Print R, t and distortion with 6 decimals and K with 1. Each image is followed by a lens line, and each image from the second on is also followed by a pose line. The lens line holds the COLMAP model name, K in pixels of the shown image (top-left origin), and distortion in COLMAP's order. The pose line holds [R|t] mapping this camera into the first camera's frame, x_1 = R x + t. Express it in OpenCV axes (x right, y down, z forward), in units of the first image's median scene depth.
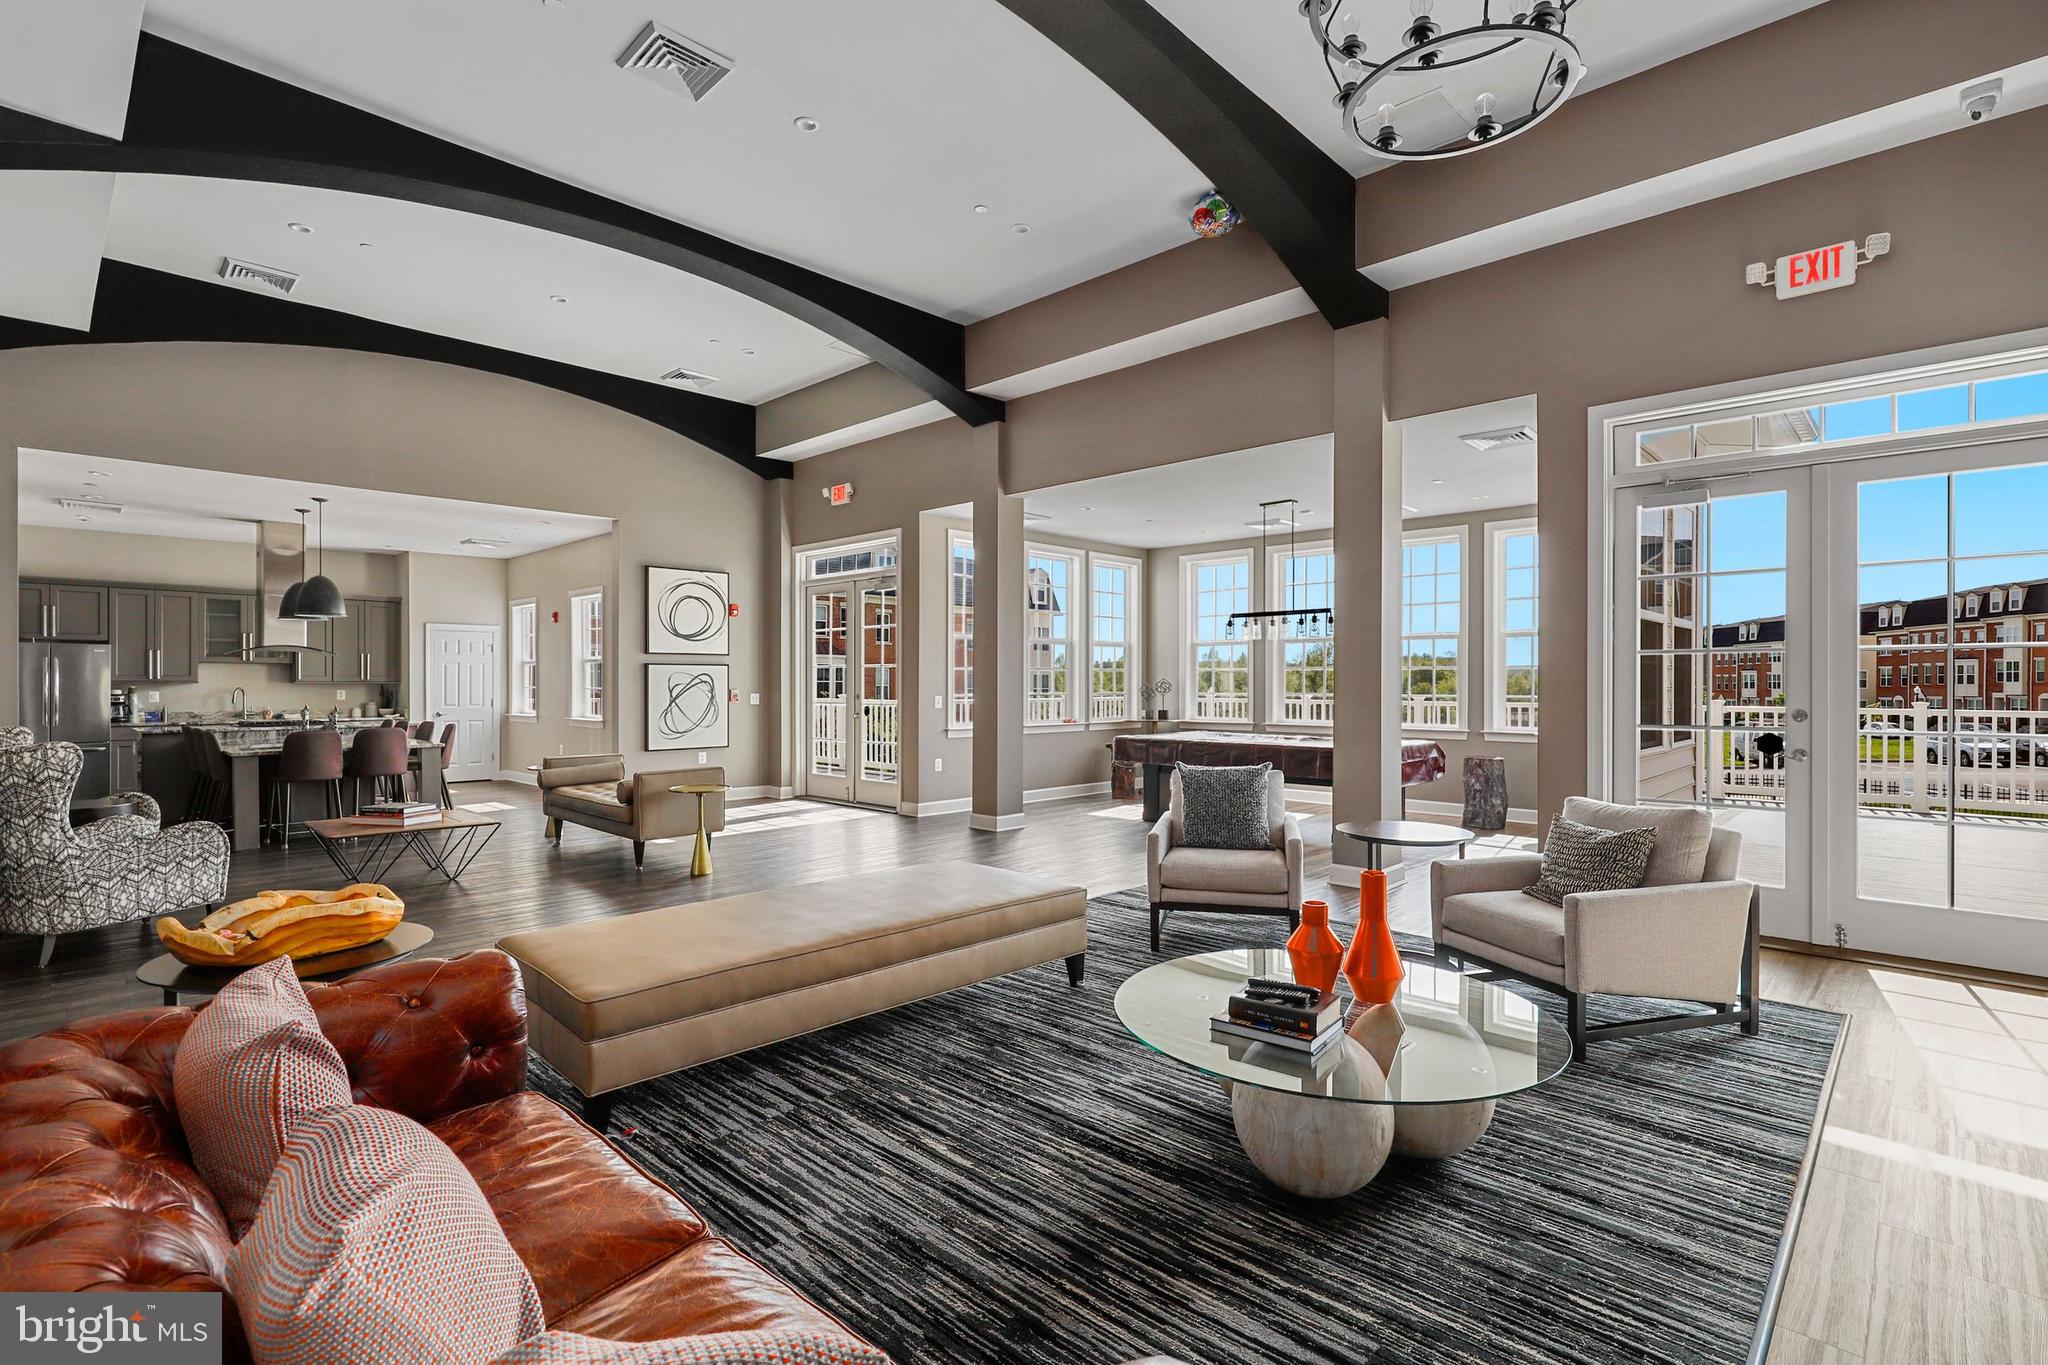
lens RADIAL K [[949.7, 0, 1033.1], [0, 949.7, 681.5], [0, 0, 1]] dist [0.009287, -0.001602]
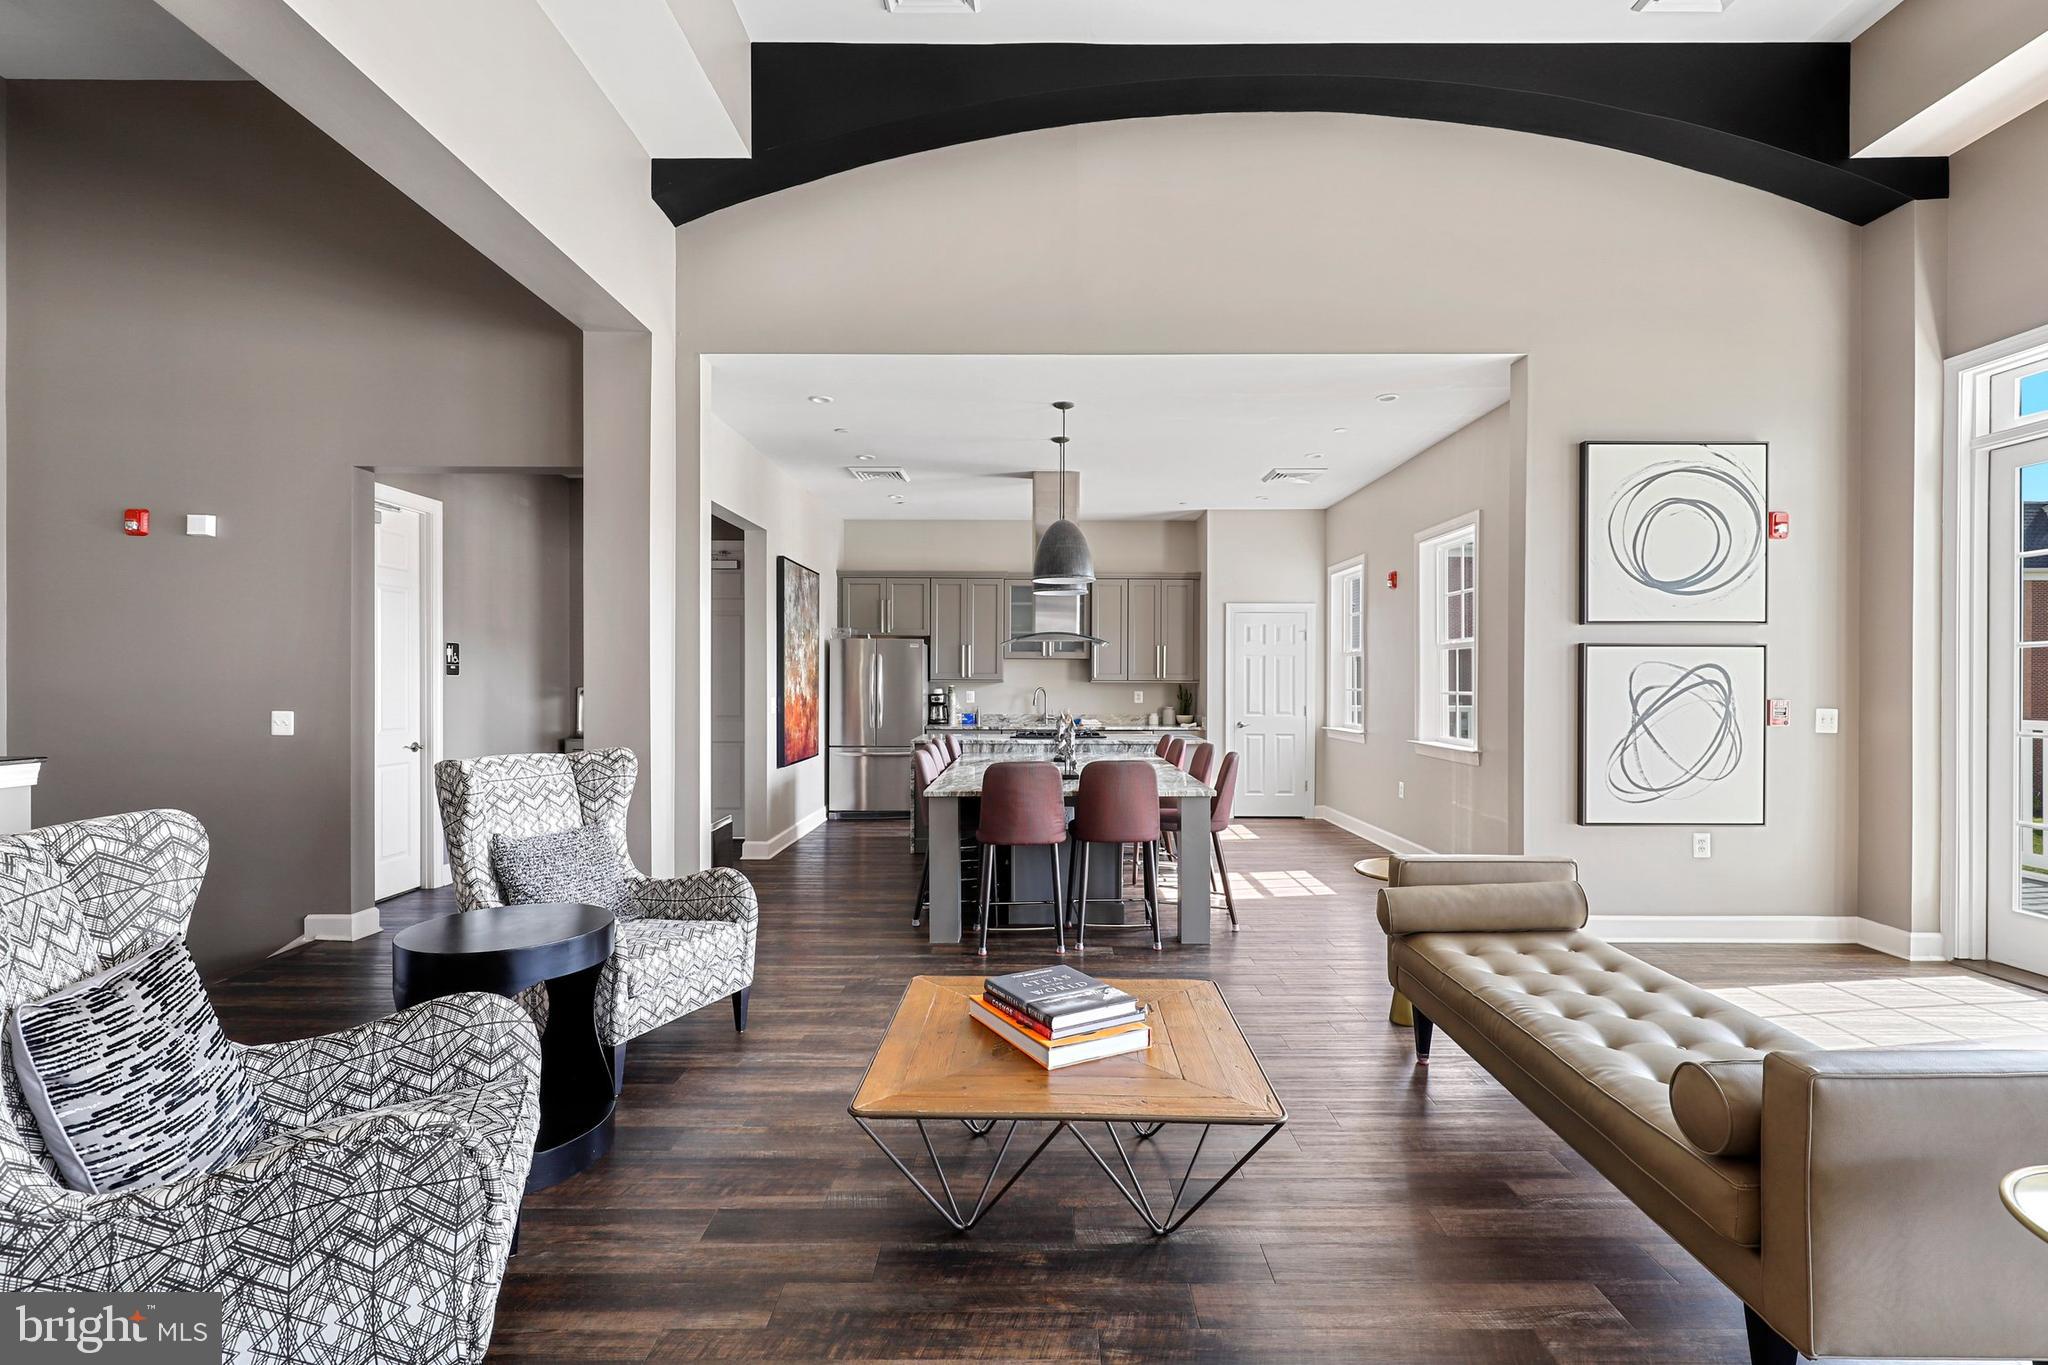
lens RADIAL K [[949.7, 0, 1031.9], [0, 949.7, 685.1], [0, 0, 1]] dist [0.009287, -0.001602]
pose [[0.689563, 0.005012, -0.724208, -0.221965], [-0.002987, 0.999987, 0.004076, 0.000698], [0.724219, -0.000647, 0.689569, 0.413400]]
